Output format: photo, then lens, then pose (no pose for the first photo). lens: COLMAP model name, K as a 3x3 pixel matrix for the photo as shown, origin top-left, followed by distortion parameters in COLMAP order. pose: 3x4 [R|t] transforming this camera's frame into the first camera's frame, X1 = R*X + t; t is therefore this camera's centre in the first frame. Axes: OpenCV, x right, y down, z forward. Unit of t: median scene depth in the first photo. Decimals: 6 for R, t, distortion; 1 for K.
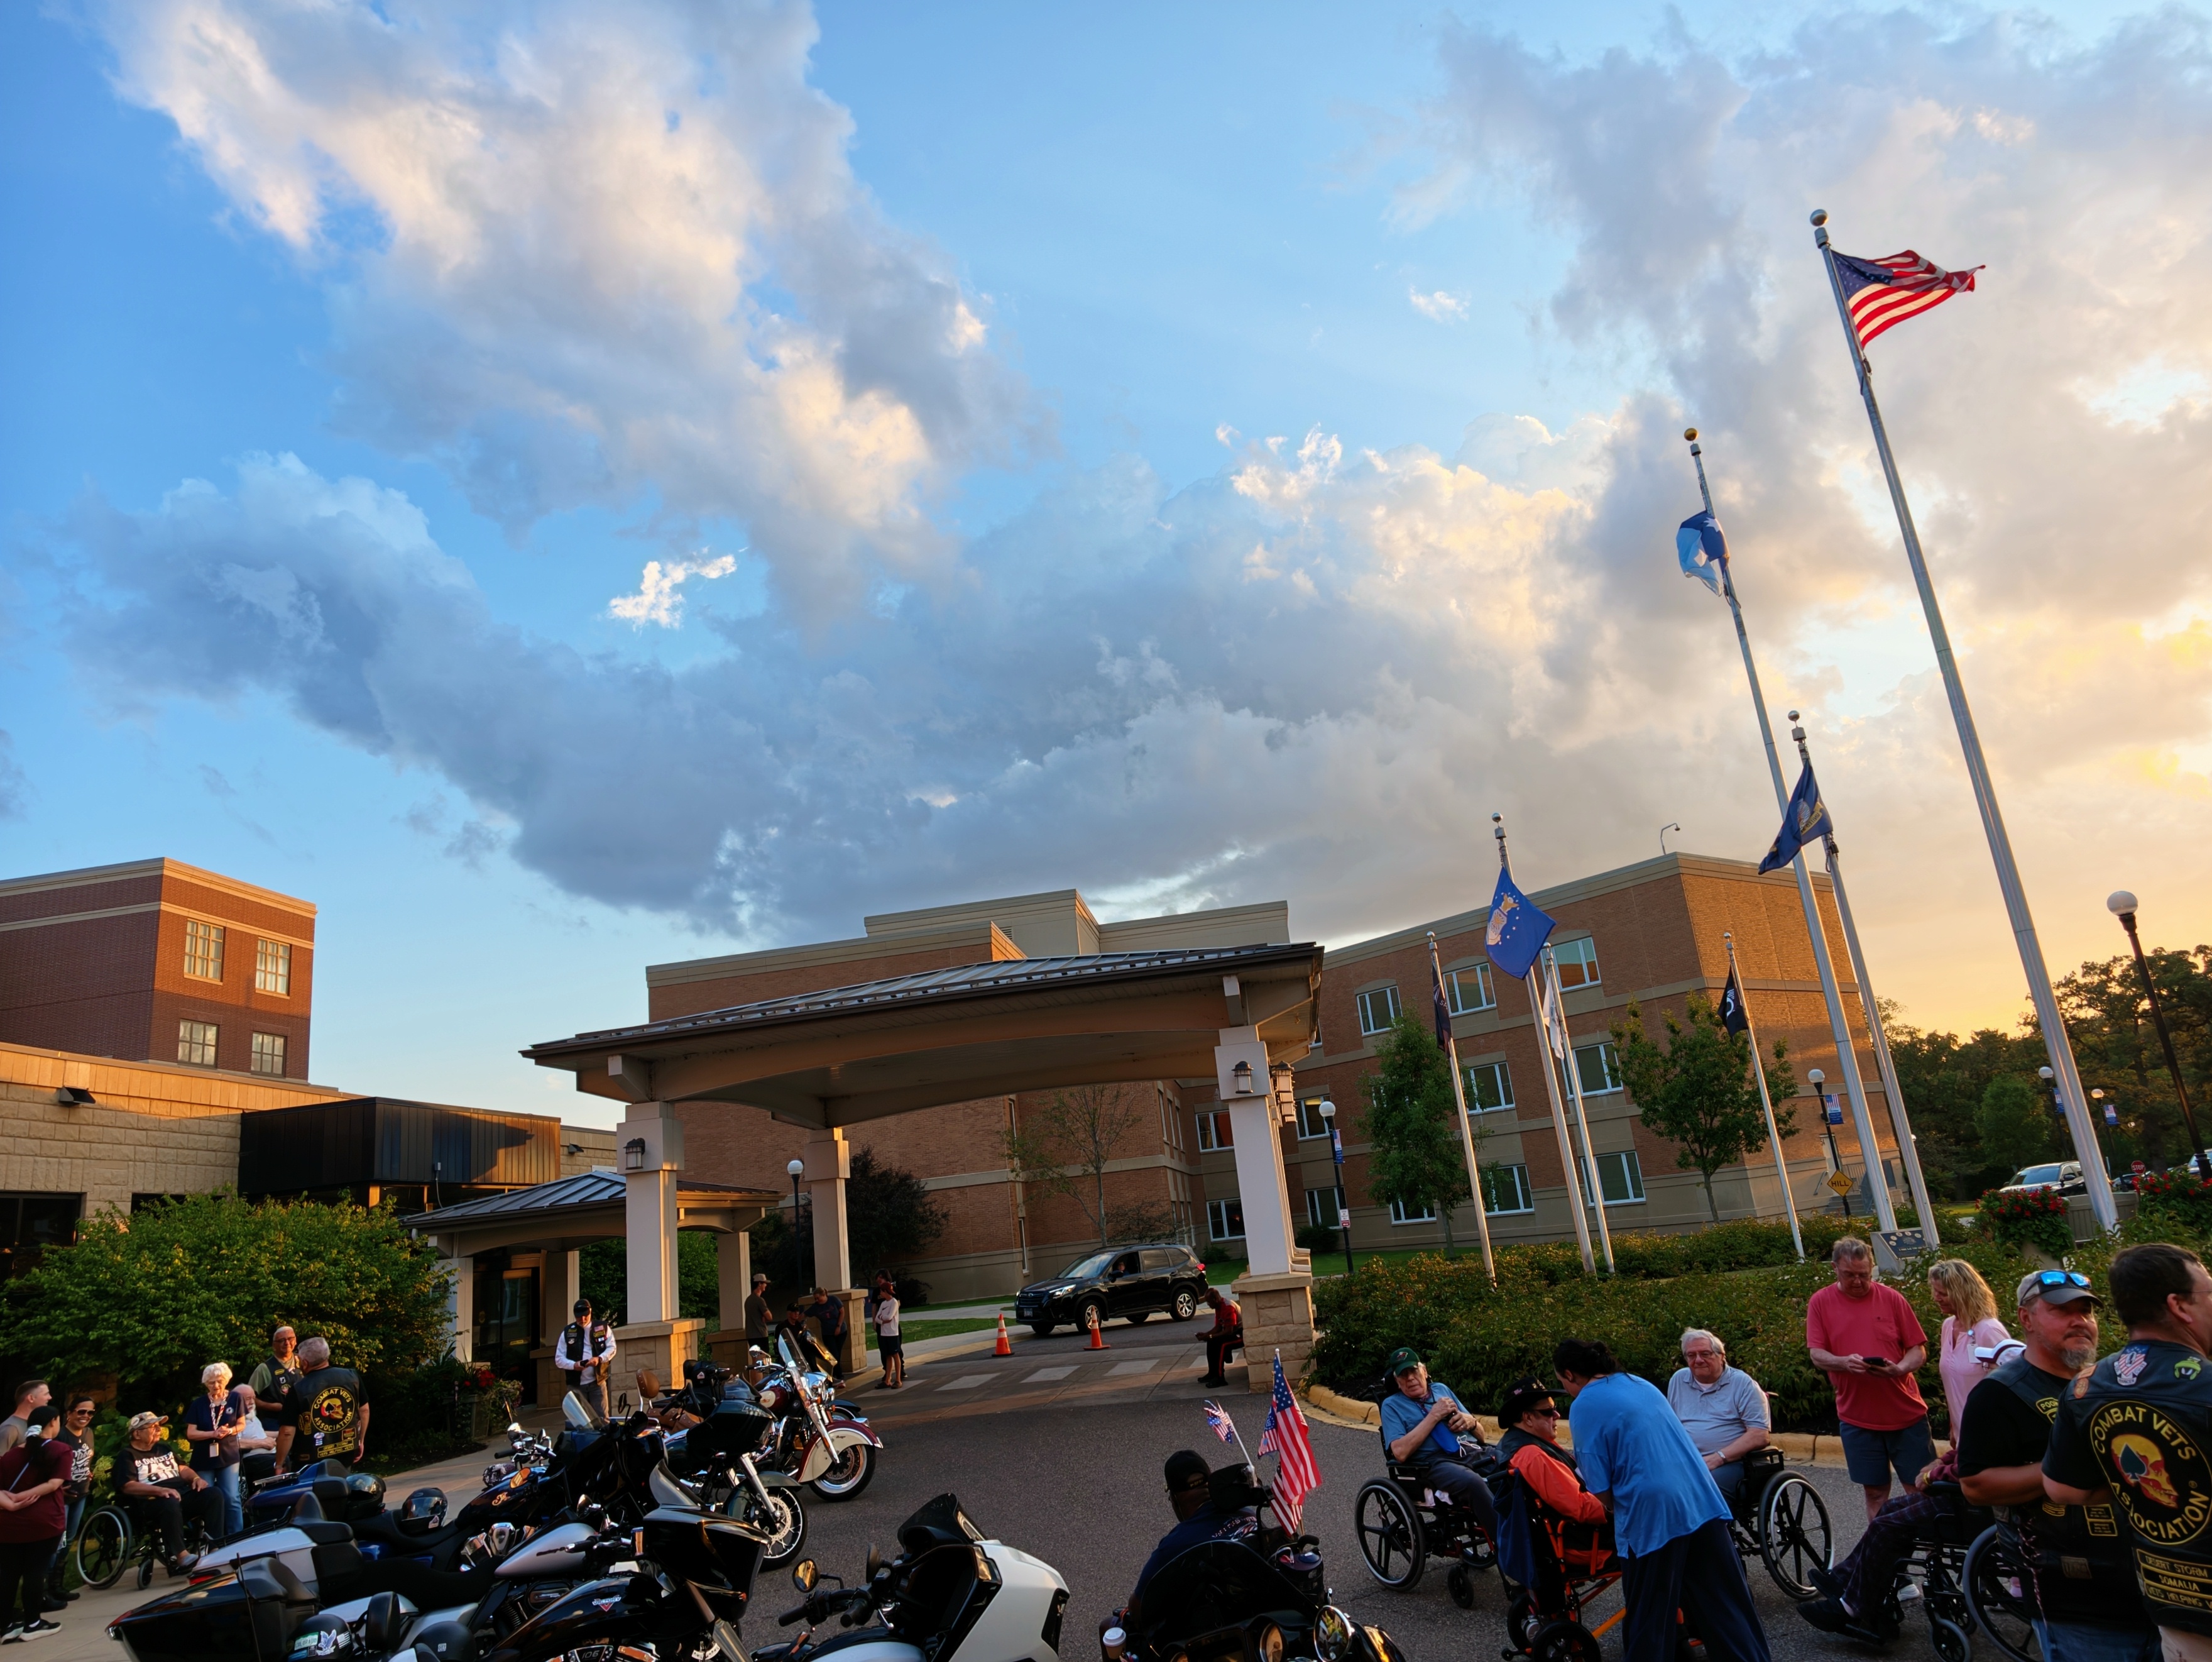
lens RADIAL K [[1417.1, 0, 1095.4], [0, 1417.1, 825.7], [0, 0, 1]] dist [-0.006966, -0.000575]
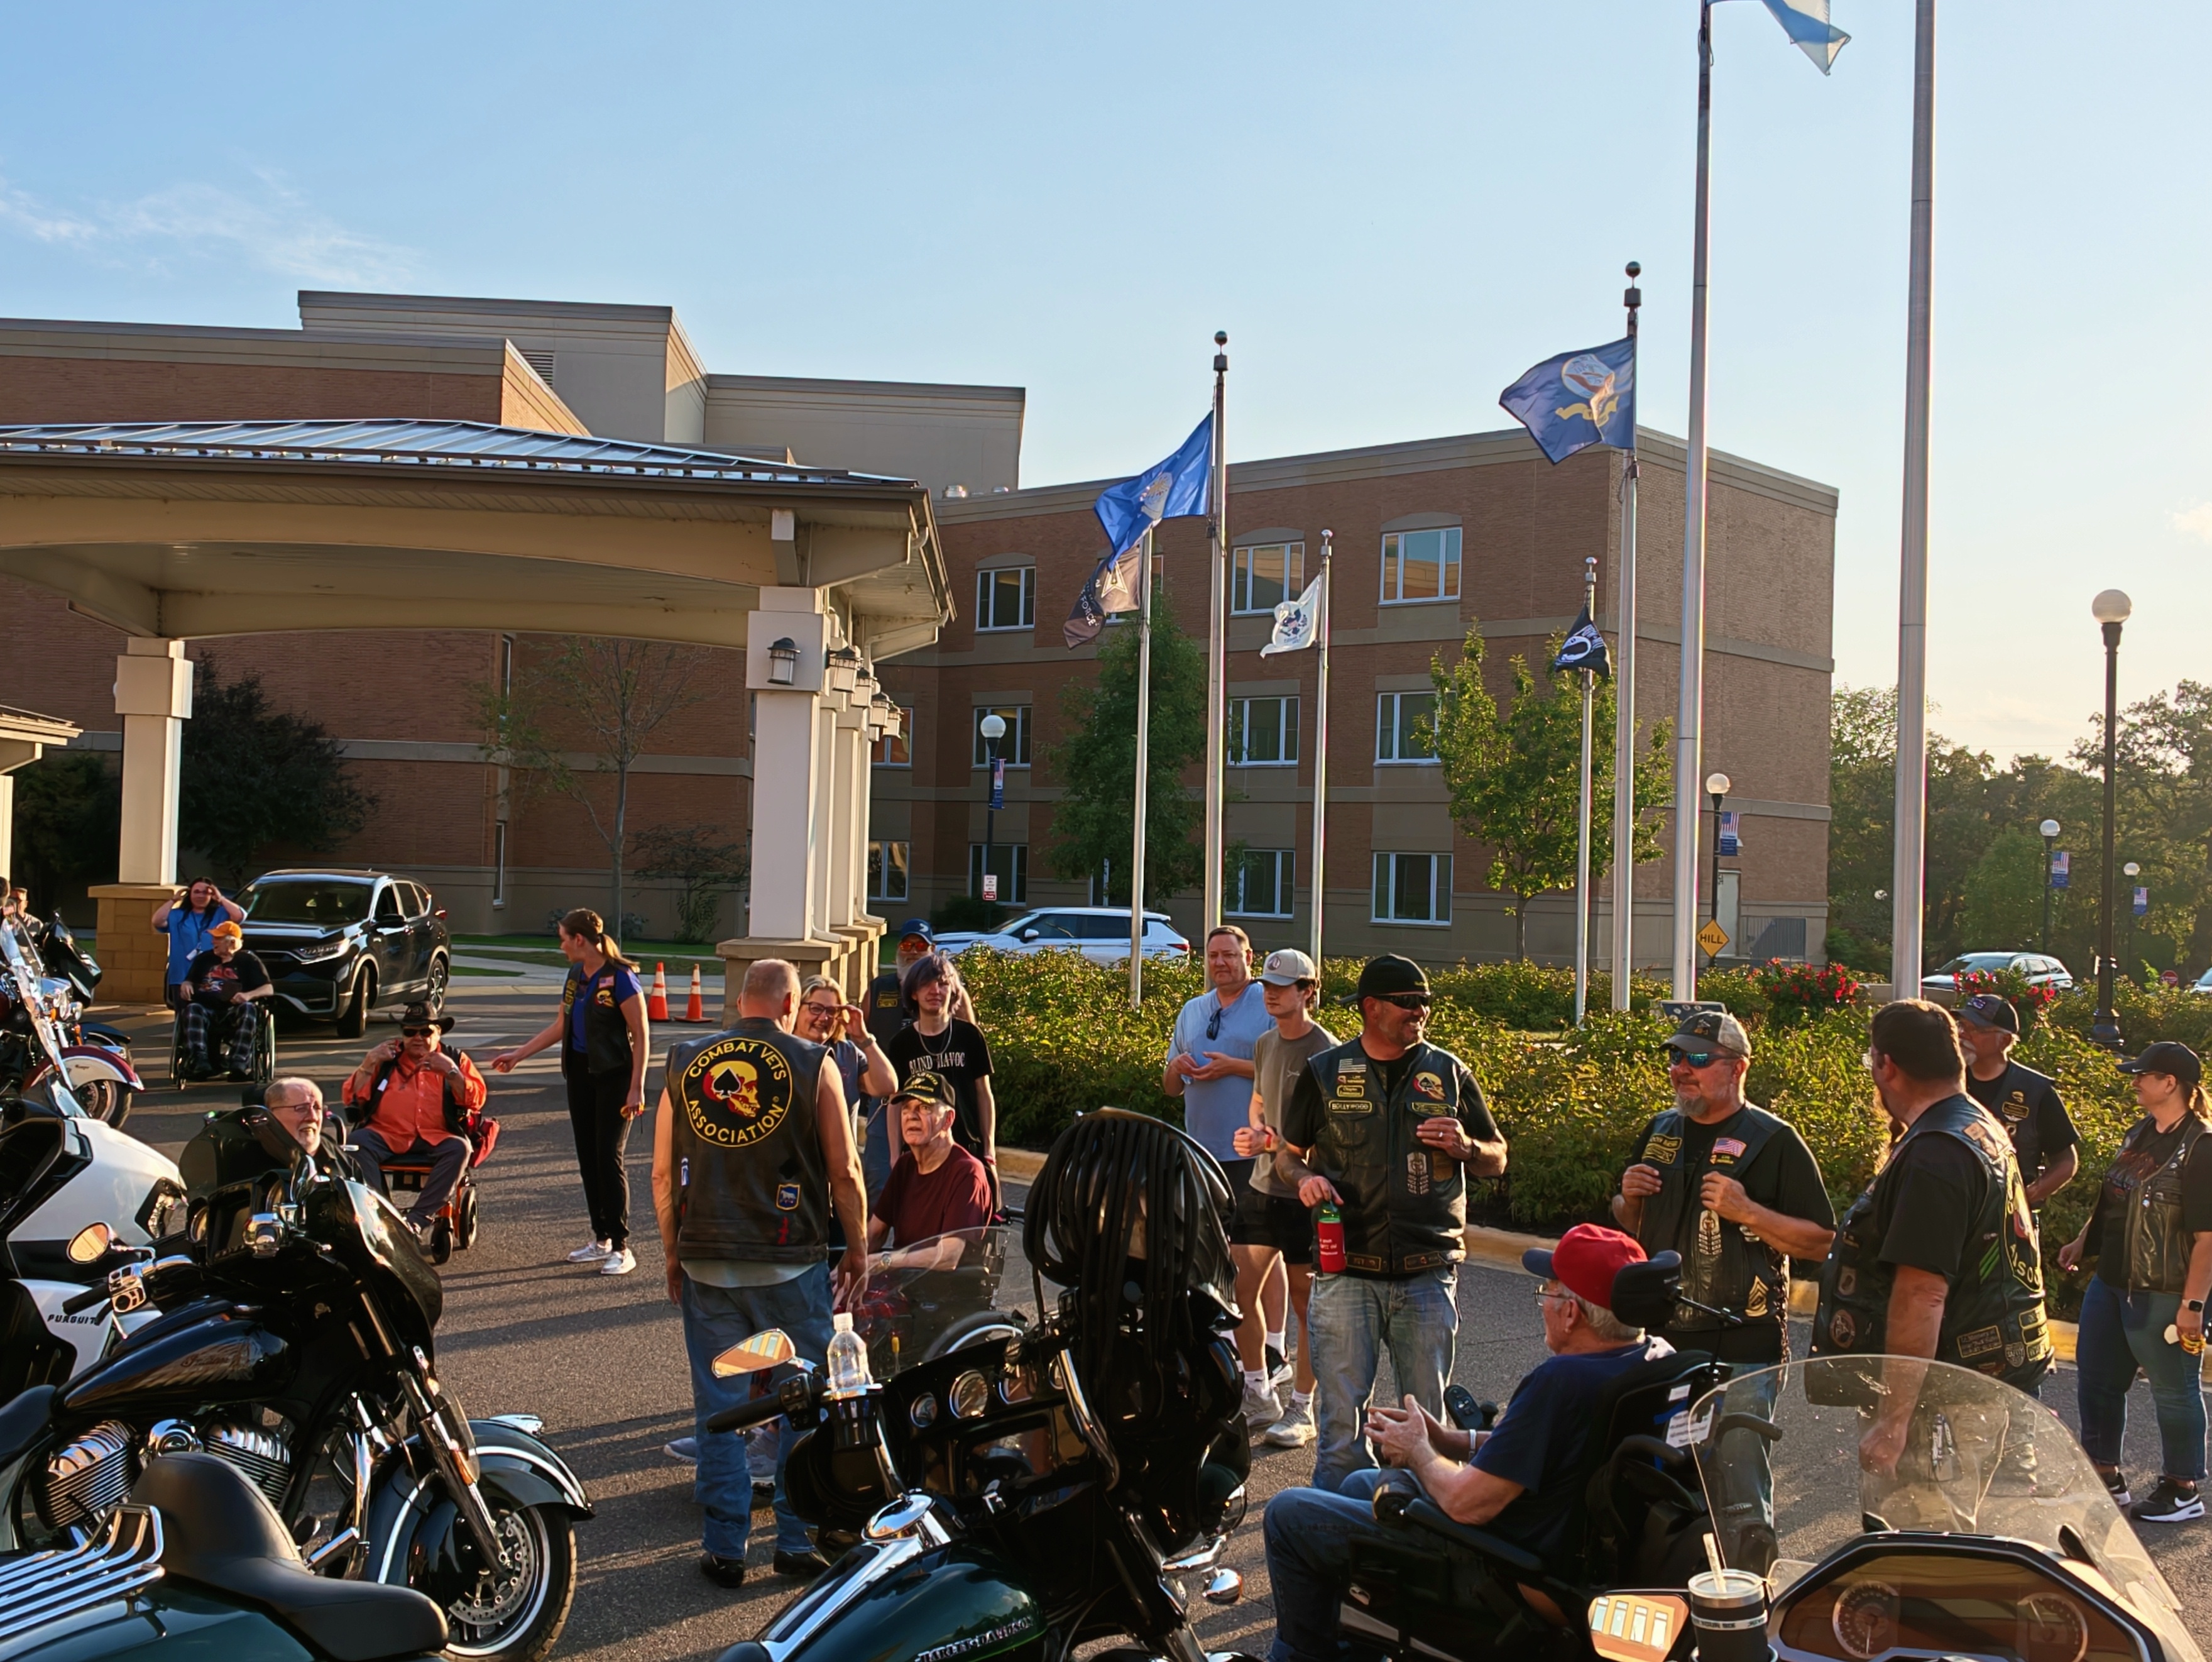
lens RADIAL K [[2372.0, 0, 1101.6], [0, 2372.0, 823.9], [0, 0, 1]] dist [0.063957, -0.184480]
pose [[0.975497, 0.138257, 0.171146, 0.063901], [-0.176170, 0.956829, 0.231176, -0.033492], [-0.131796, -0.255662, 0.957740, -0.118634]]
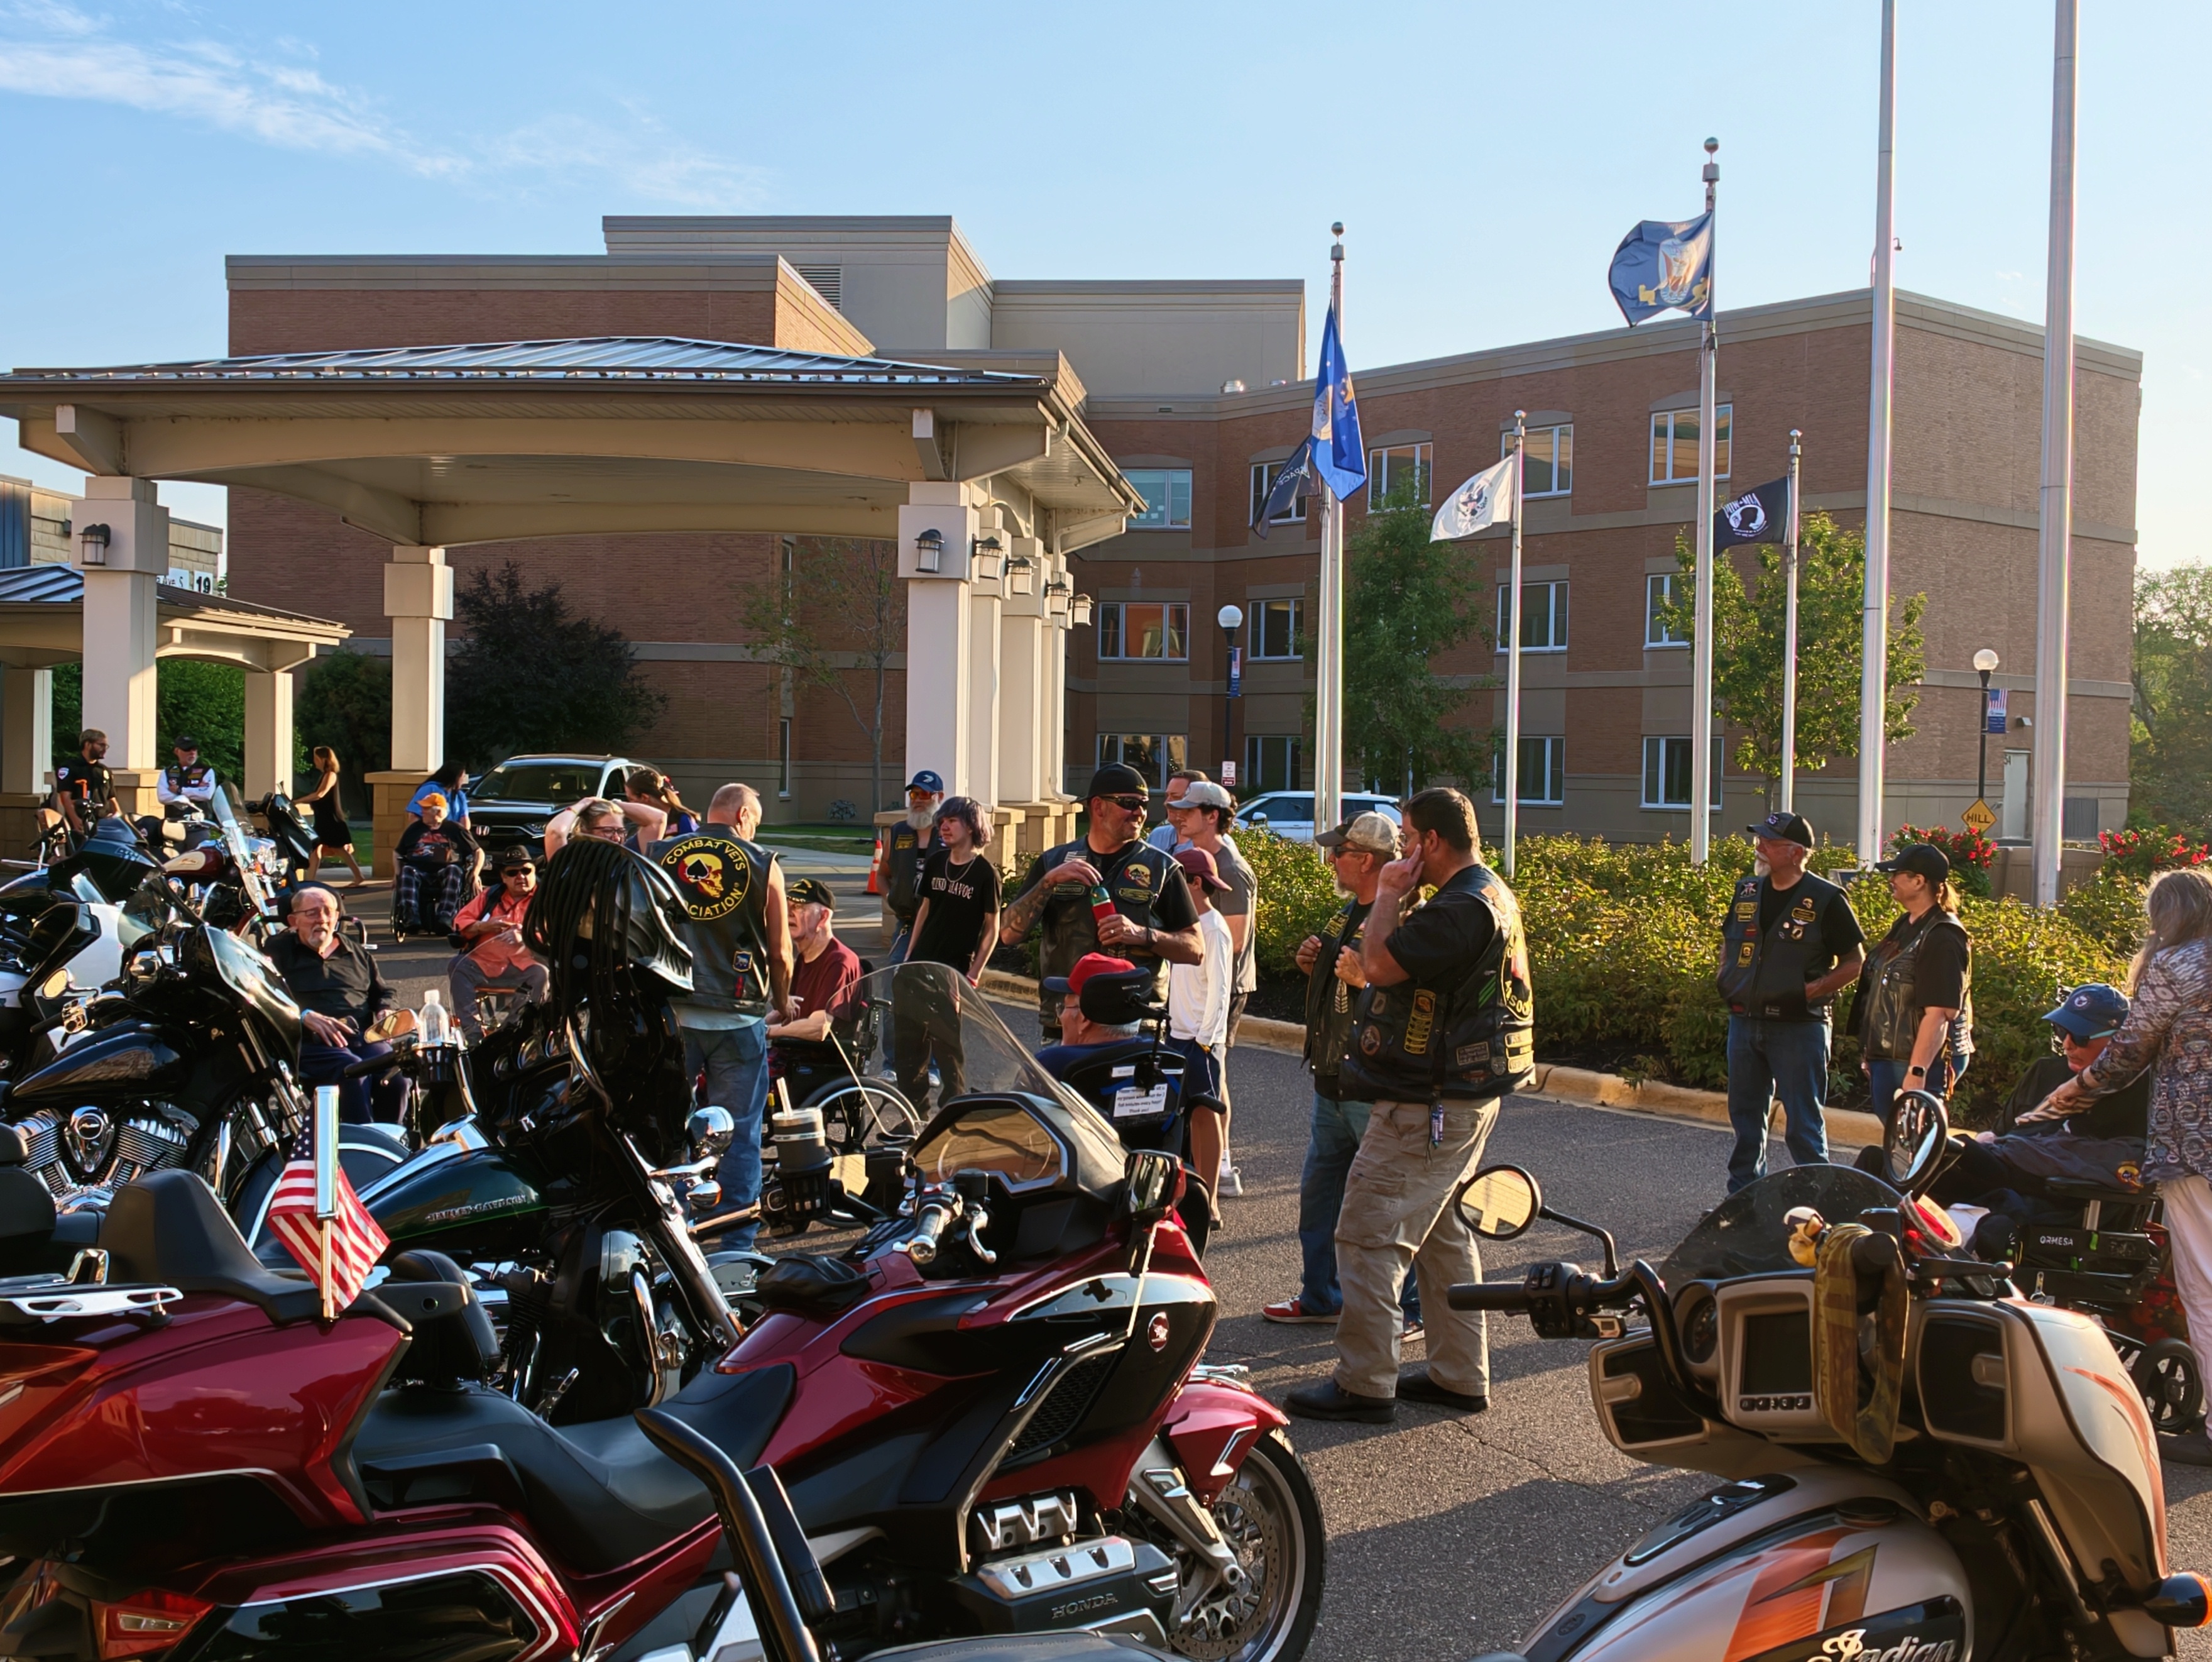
lens RADIAL K [[2381.8, 0, 1107.7], [0, 2381.8, 830.2], [0, 0, 1]] dist [0.053903, -0.150775]
pose [[0.991871, 0.122705, 0.033688, 0.157703], [-0.127171, 0.946880, 0.295375, -0.054948], [0.004345, -0.297258, 0.954787, -0.200031]]
